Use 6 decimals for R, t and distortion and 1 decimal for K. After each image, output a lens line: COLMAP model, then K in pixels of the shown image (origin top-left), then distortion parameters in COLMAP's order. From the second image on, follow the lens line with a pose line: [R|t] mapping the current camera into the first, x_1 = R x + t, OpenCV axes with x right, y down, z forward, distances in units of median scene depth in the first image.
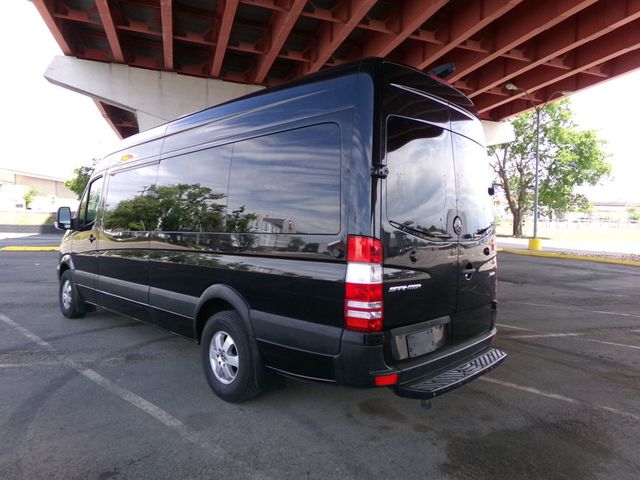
lens RADIAL K [[452.2, 0, 321.0], [0, 452.2, 212.1], [0, 0, 1]] dist [0.109052, -0.000405]
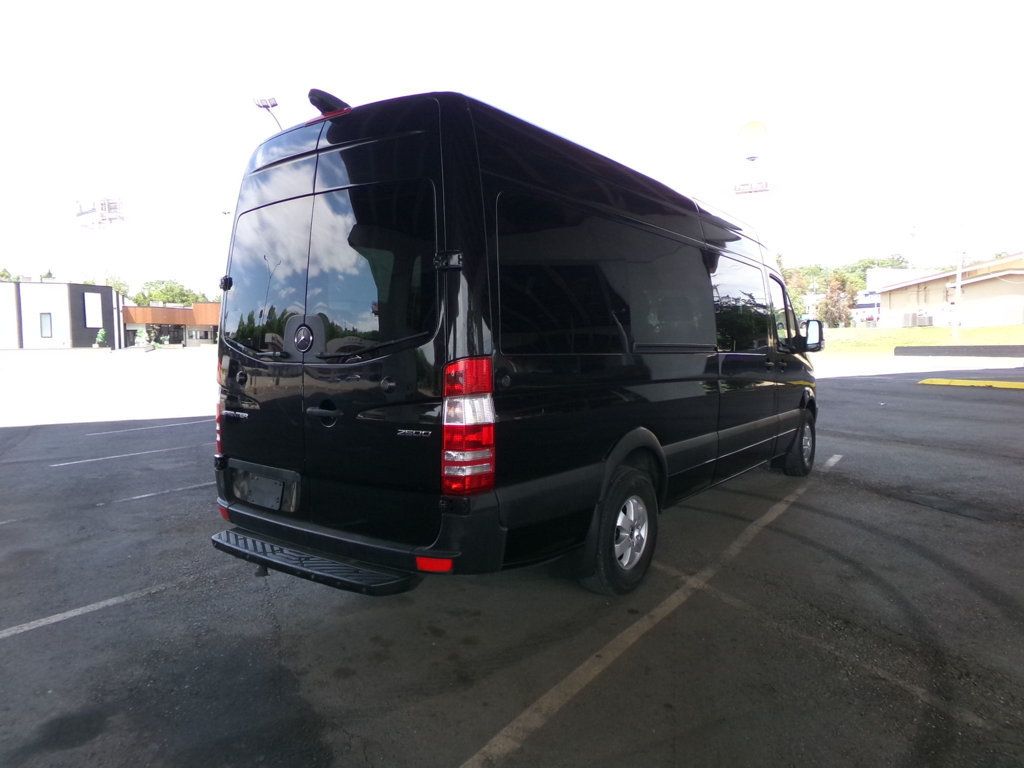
lens RADIAL K [[712.0, 0, 512.0], [0, 712.0, 384.0], [0, 0, 1]] dist [0.003542, 0.004333]
pose [[0.108010, 0.047554, -0.993012, 0.251101], [0.022930, 0.998470, 0.050309, 0.011042], [0.993885, -0.028203, 0.106755, 0.231319]]
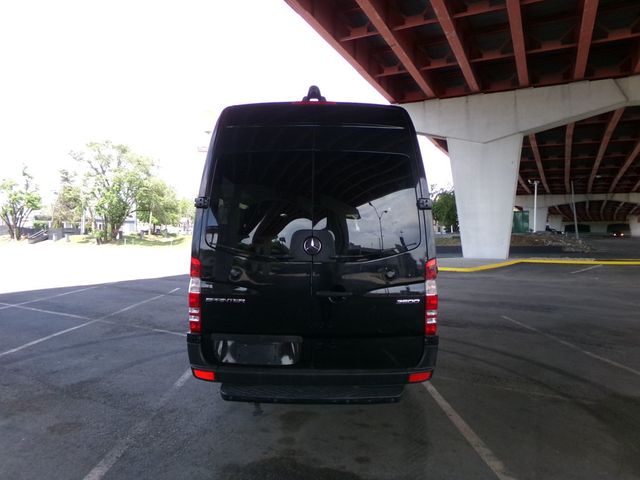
lens RADIAL K [[445.0, 0, 320.0], [0, 445.0, 240.0], [0, 0, 1]] dist [0.003542, 0.004333]
pose [[0.665807, -0.004167, -0.746112, 0.192152], [0.018529, 0.999768, 0.010951, 0.003098], [0.745894, -0.021116, 0.665730, 0.080605]]
